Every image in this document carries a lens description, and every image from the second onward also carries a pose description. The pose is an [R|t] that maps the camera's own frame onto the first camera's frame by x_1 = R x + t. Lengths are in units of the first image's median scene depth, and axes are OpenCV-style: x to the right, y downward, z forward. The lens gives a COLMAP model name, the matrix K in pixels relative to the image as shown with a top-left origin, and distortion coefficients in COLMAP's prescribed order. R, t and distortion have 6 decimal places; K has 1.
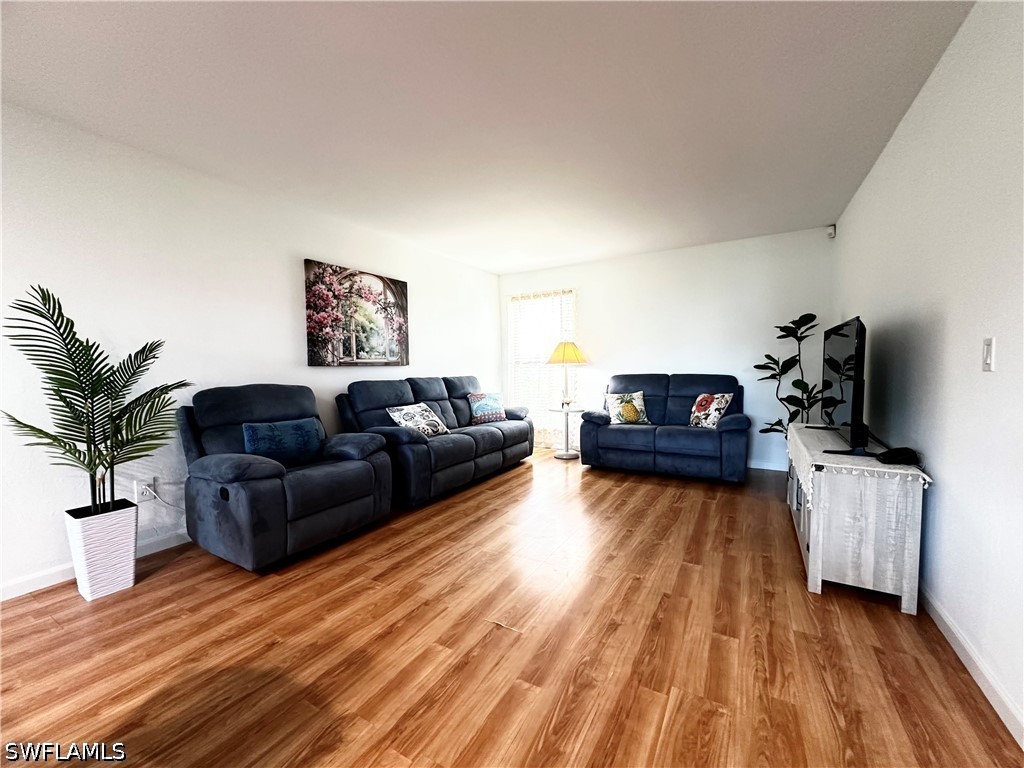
lens RADIAL K [[409.8, 0, 512.0], [0, 409.8, 384.0], [0, 0, 1]] dist [-0.001360, 0.000632]
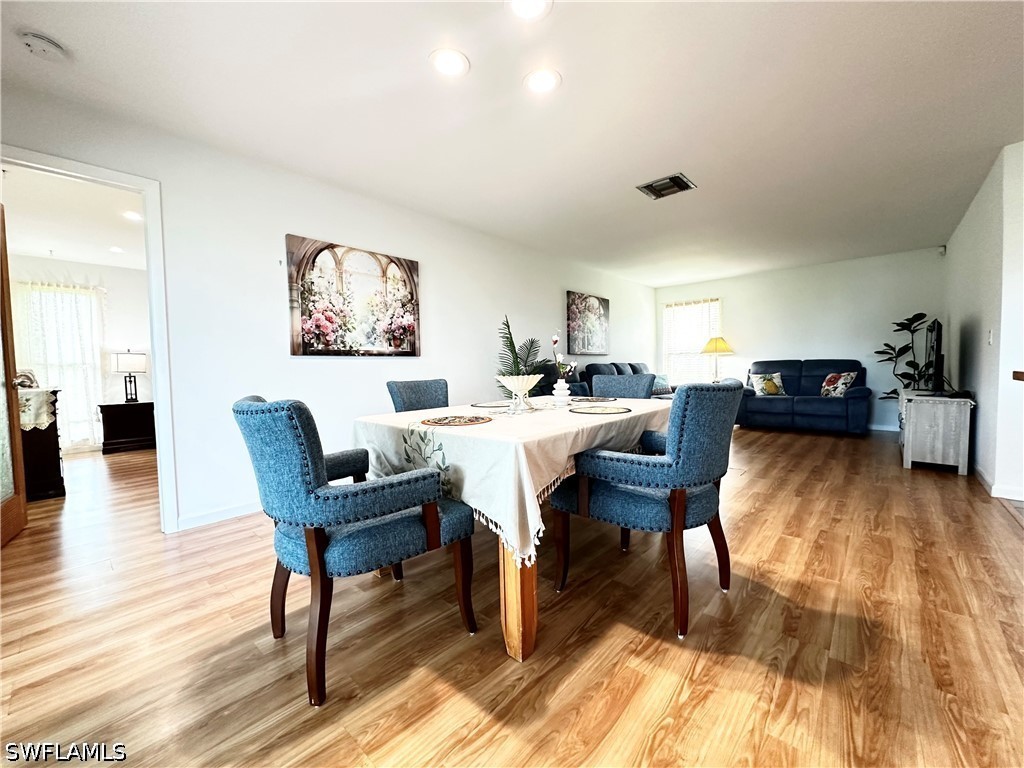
lens RADIAL K [[409.8, 0, 512.0], [0, 409.8, 384.0], [0, 0, 1]] dist [-0.001360, 0.000632]
pose [[0.979224, 0.004164, -0.202739, -0.341016], [-0.003461, 0.999987, 0.003822, 0.066197], [0.202752, -0.003041, 0.979225, -0.627359]]
